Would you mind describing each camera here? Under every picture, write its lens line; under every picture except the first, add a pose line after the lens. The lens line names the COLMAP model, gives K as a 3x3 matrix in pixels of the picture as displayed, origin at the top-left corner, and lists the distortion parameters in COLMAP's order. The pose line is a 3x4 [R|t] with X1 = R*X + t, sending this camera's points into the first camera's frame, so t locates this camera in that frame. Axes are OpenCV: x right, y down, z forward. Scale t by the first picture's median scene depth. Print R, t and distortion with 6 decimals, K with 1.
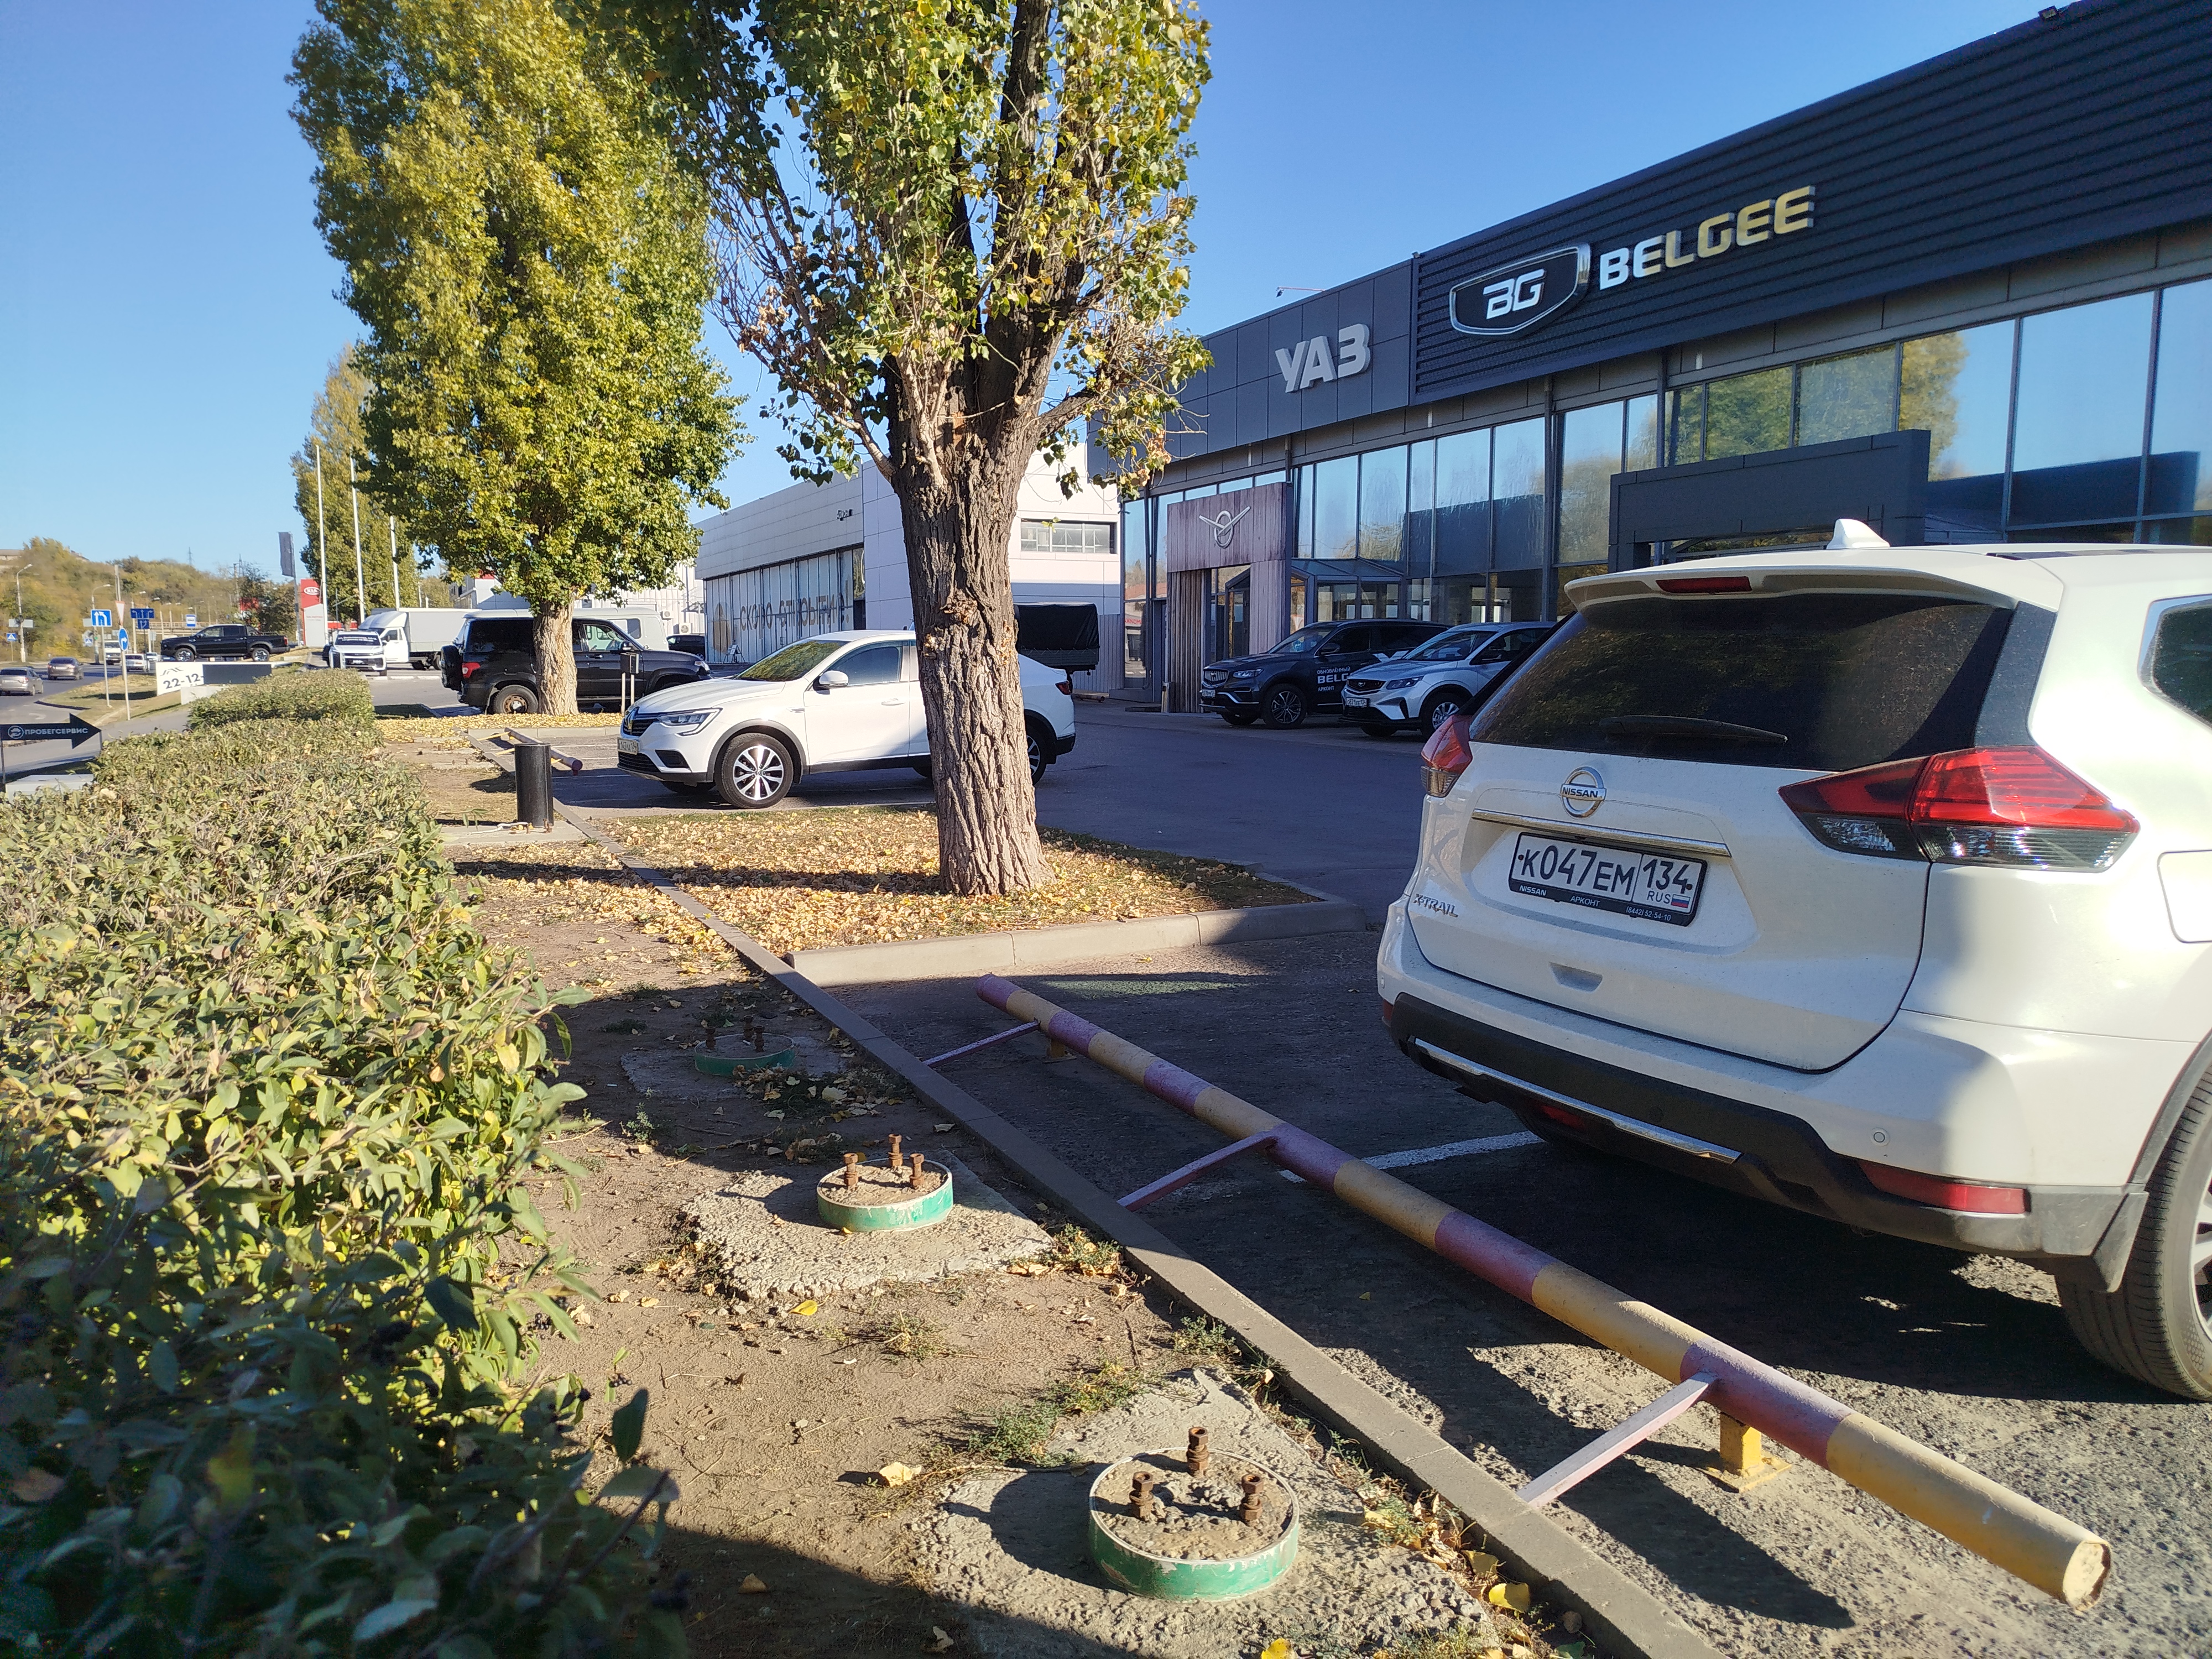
lens RADIAL K [[1534.6, 0, 1108.0], [0, 1534.6, 822.2], [0, 0, 1]] dist [0.021300, -0.006825]
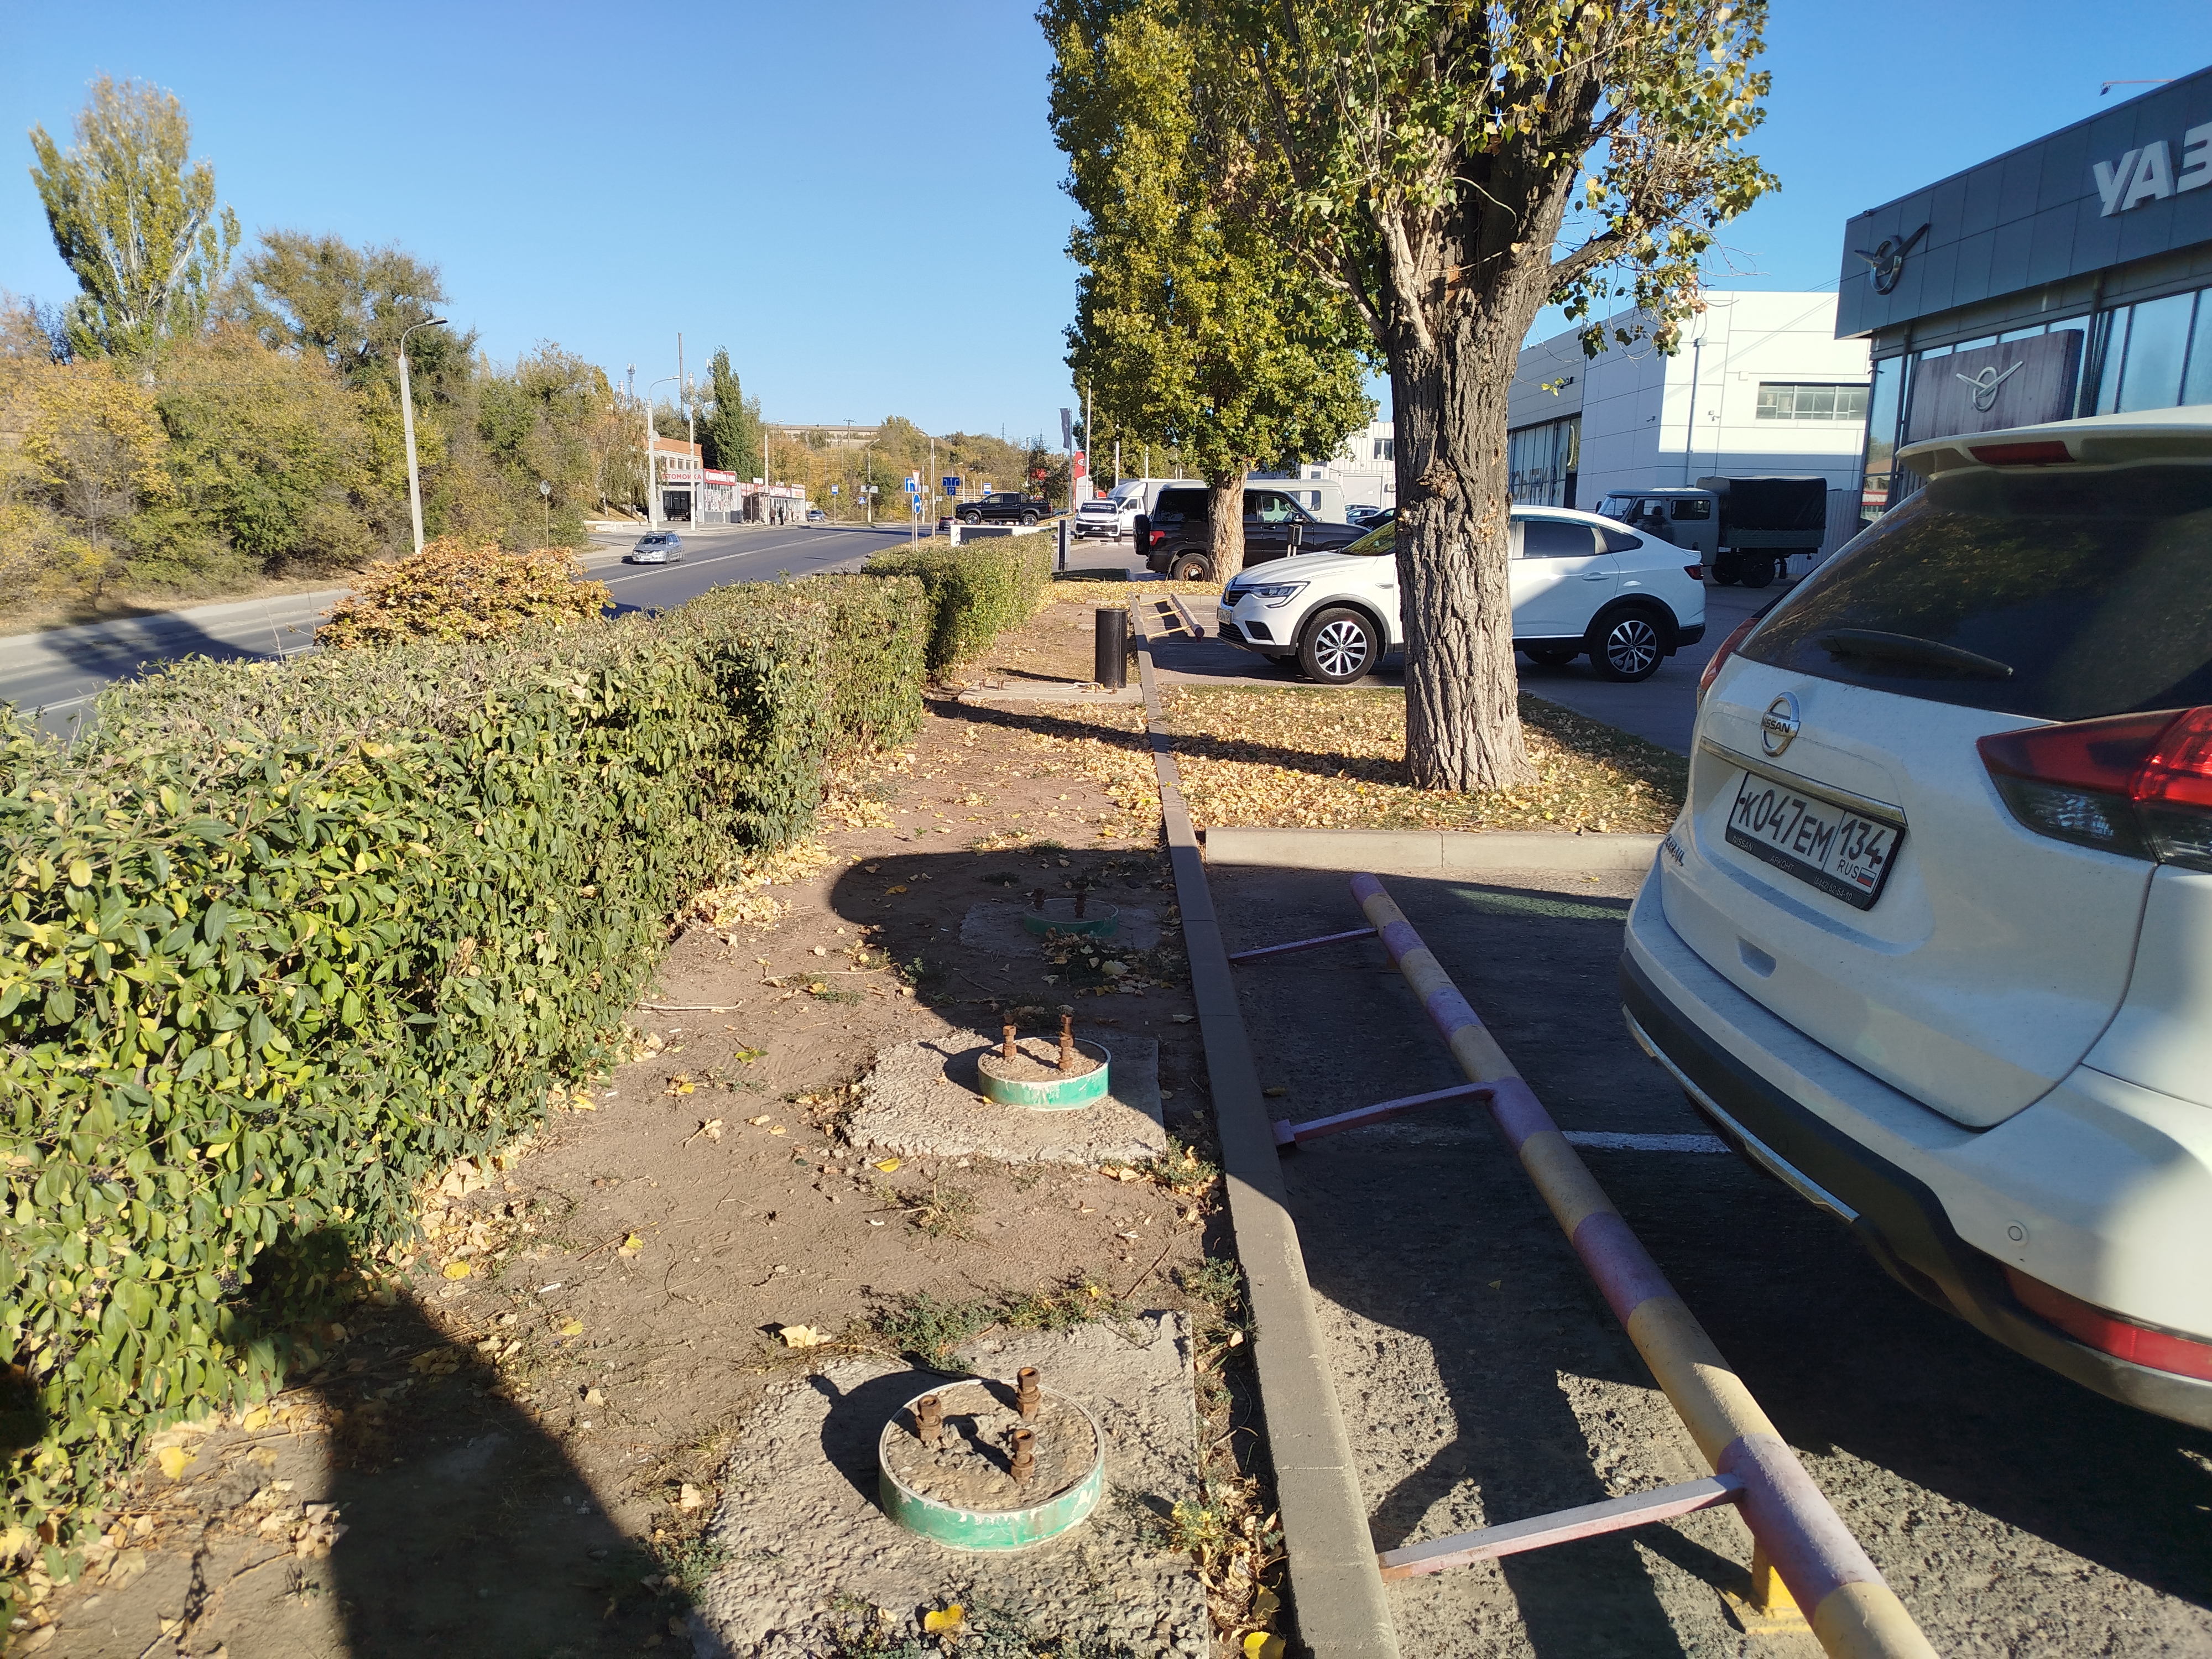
lens RADIAL K [[1534.6, 0, 1108.0], [0, 1534.6, 822.2], [0, 0, 1]] dist [0.021300, -0.006825]
pose [[0.893942, 0.107464, -0.435108, 0.105012], [-0.072505, 0.992716, 0.096220, -0.006154], [0.442278, -0.054467, 0.895222, 0.045677]]
